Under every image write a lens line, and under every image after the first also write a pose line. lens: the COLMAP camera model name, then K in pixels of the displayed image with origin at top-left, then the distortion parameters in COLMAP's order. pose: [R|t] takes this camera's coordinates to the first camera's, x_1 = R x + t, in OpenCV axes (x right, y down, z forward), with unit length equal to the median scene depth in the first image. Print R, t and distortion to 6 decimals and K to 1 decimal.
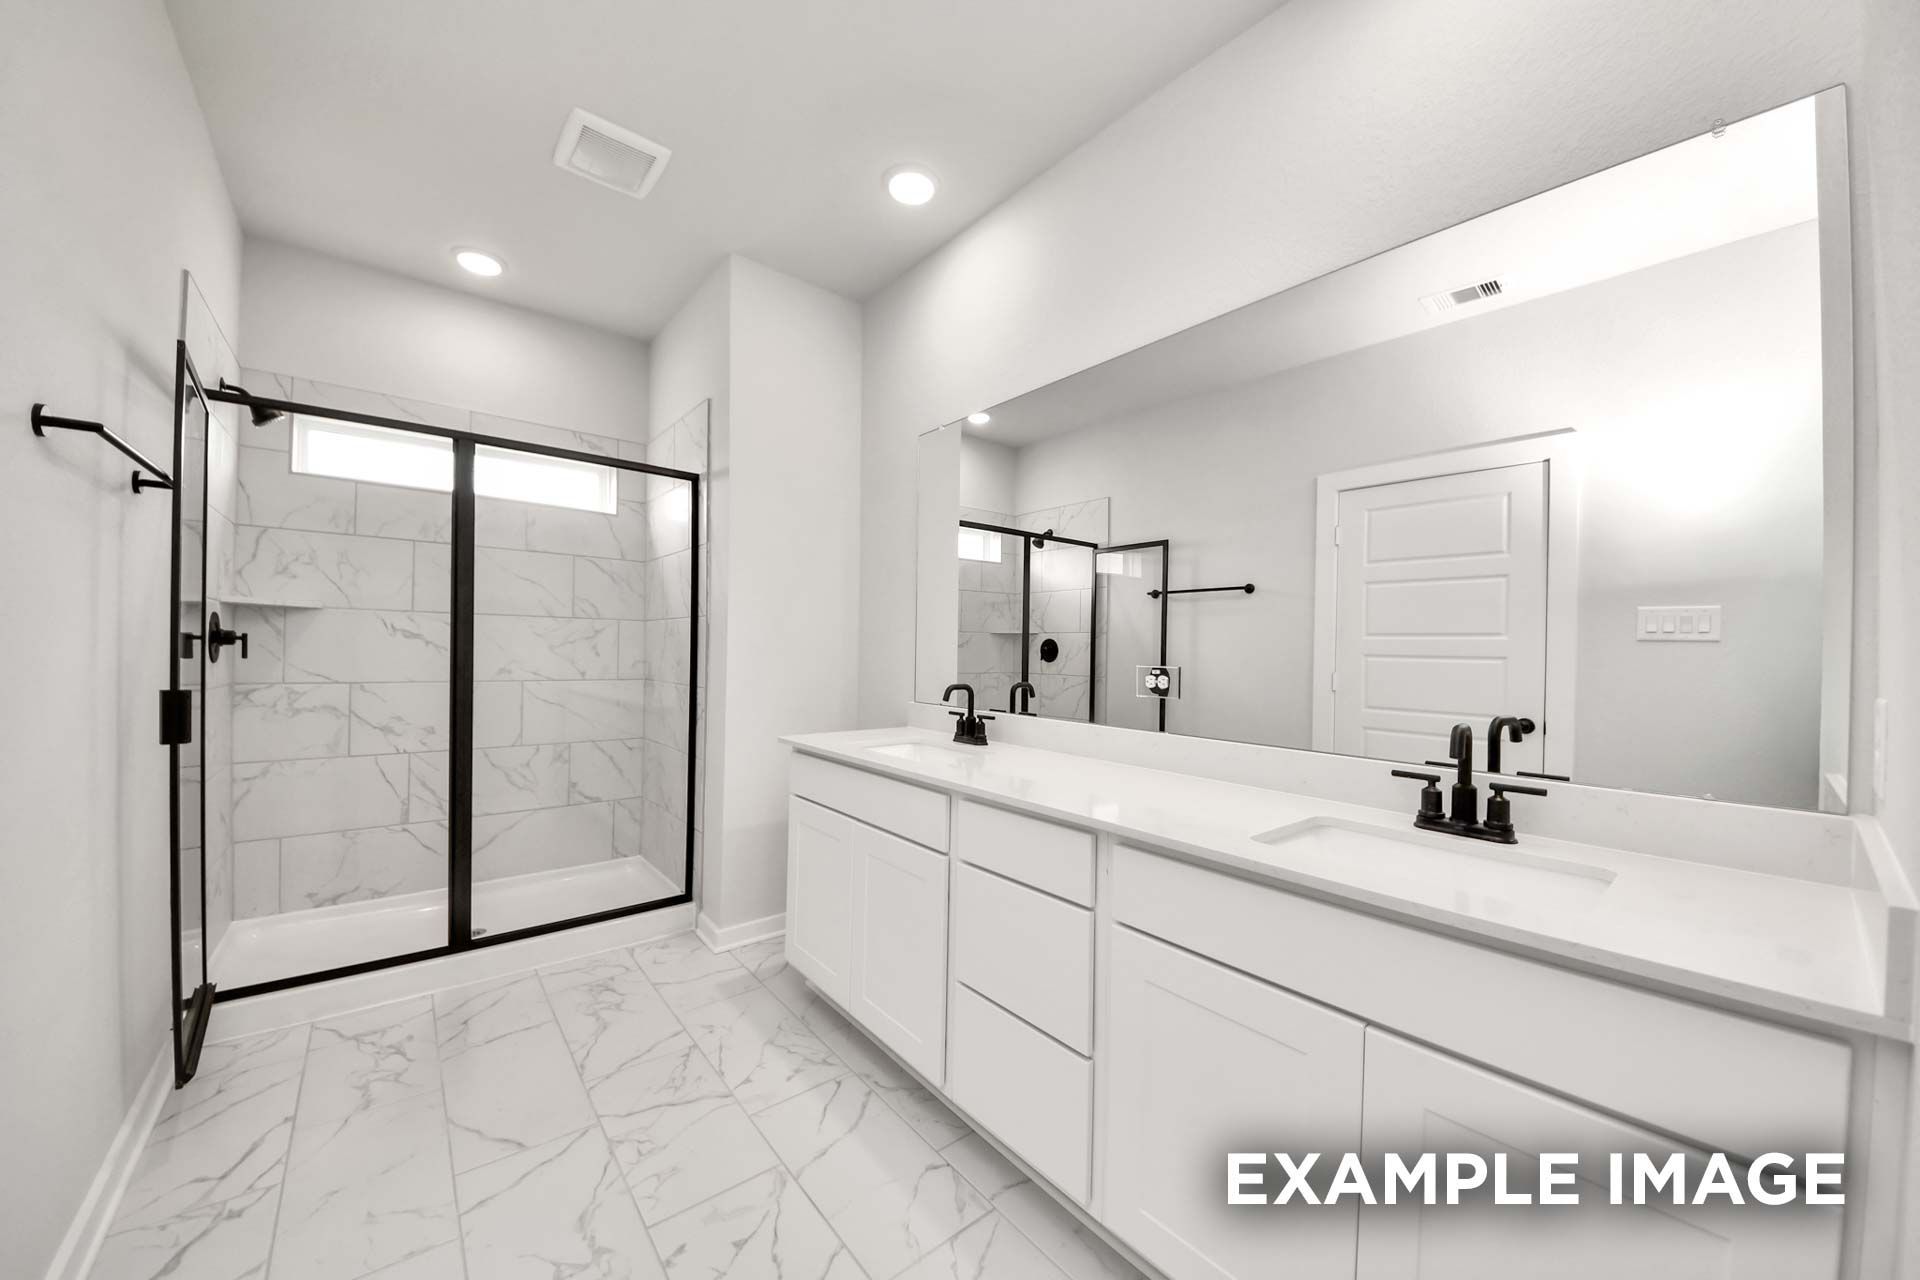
lens RADIAL K [[696.9, 0, 956.1], [0, 696.9, 647.4], [0, 0, 1]] dist [0.035441, -0.019275]
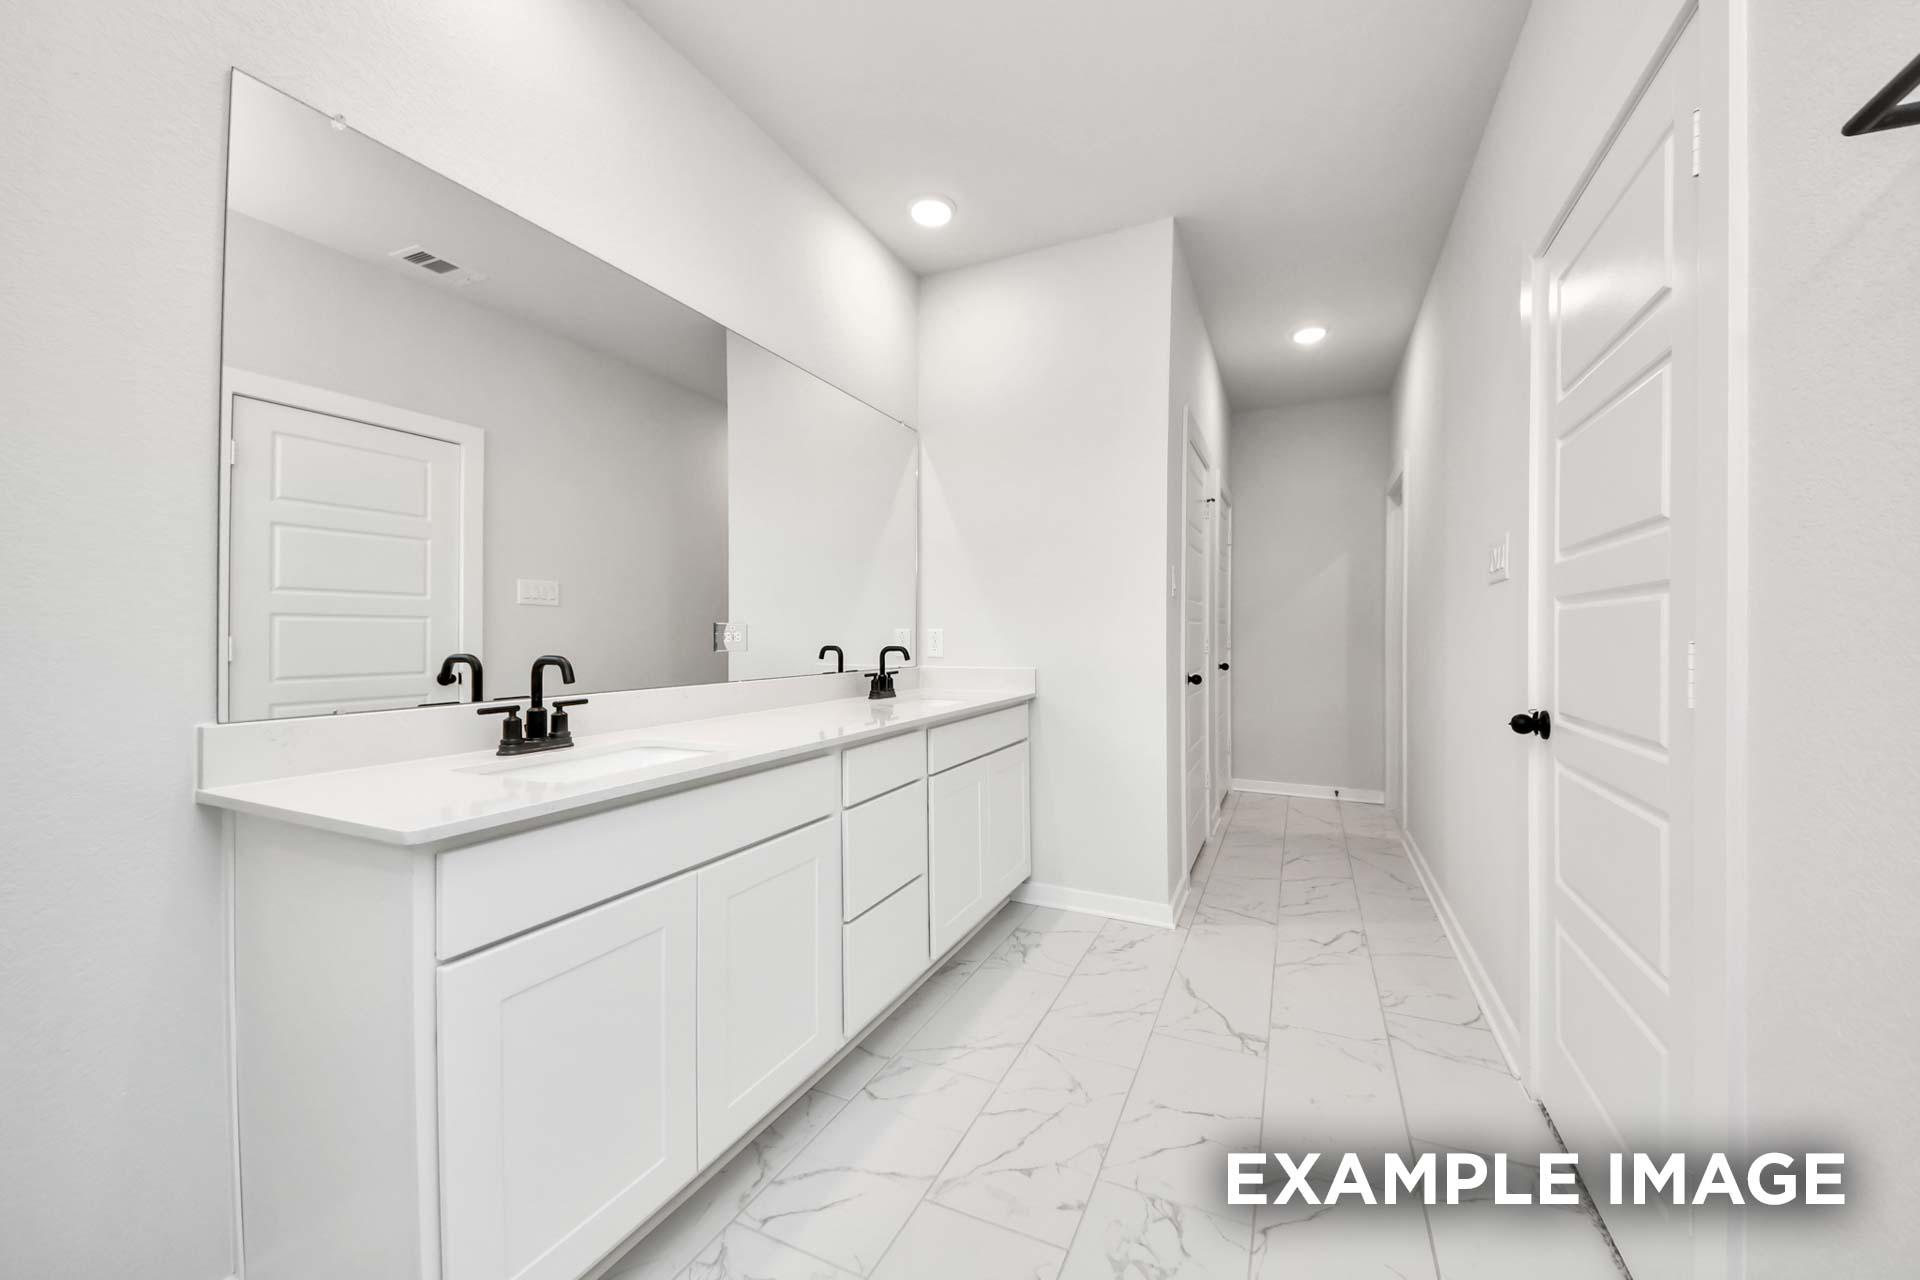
lens RADIAL K [[743.7, 0, 968.0], [0, 743.7, 638.1], [0, 0, 1]] dist [0.000936, -0.004264]
pose [[-0.448180, -0.058172, 0.892048, -0.843436], [-0.048505, 0.997993, 0.040711, -0.009162], [-0.892626, -0.025023, -0.450102, 1.103599]]
